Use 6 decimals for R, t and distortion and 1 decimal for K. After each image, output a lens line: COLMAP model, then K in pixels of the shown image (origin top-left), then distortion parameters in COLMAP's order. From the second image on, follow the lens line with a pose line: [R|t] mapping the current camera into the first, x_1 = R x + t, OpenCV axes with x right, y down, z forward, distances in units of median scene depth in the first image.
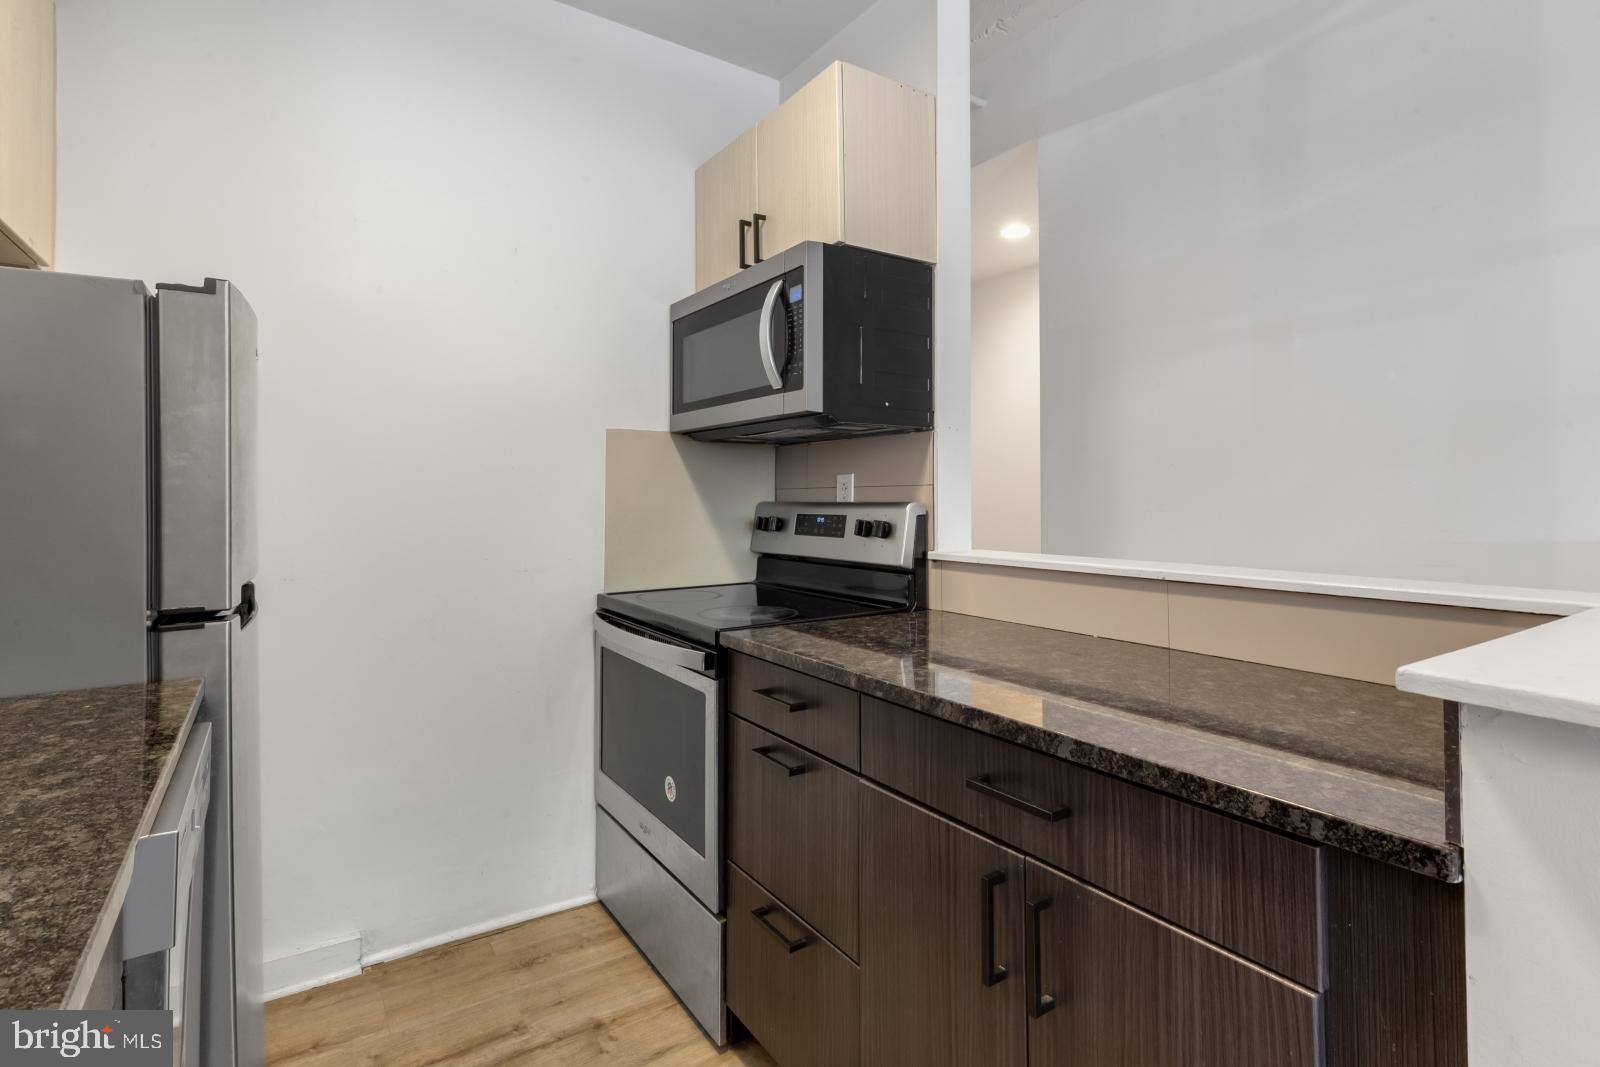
lens RADIAL K [[776.7, 0, 796.4], [0, 776.7, 476.2], [0, 0, 1]] dist [-0.000713, -0.000411]
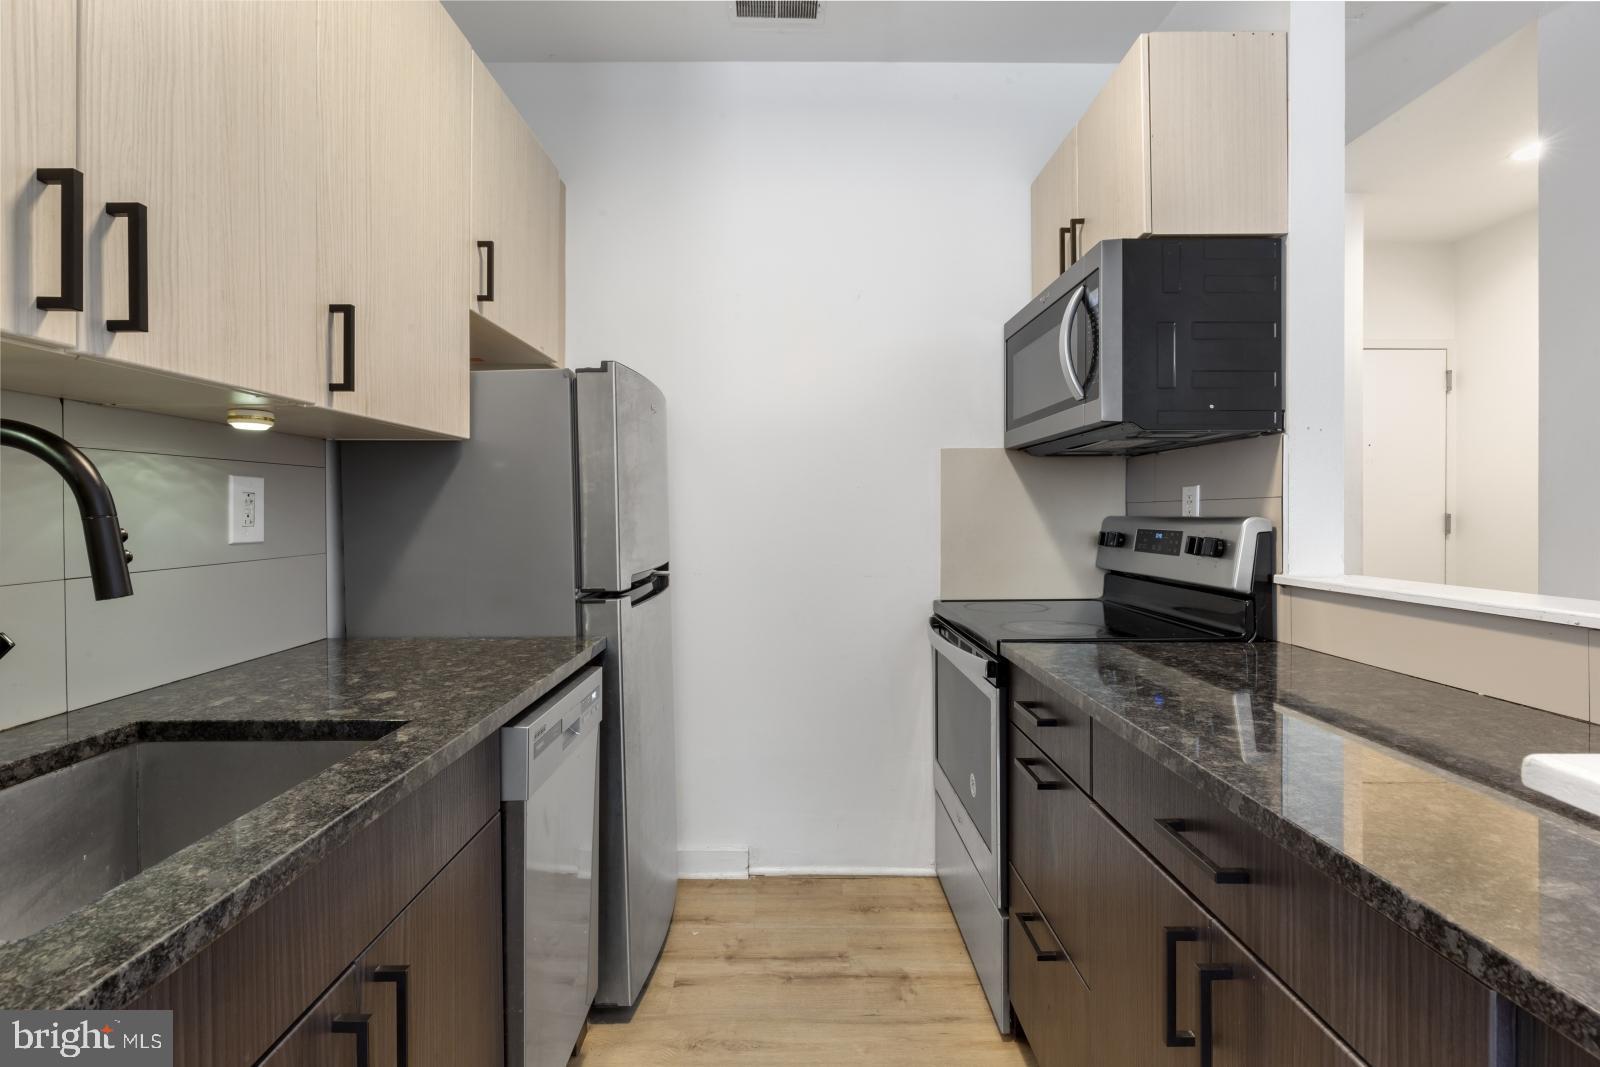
lens RADIAL K [[745.2, 0, 795.3], [0, 745.2, 518.3], [0, 0, 1]] dist [-0.001067, -0.001057]
pose [[0.834448, 0.002943, -0.551078, 0.188382], [0.017397, 0.999347, 0.031679, -0.000647], [0.550812, -0.036021, 0.833852, 0.024372]]
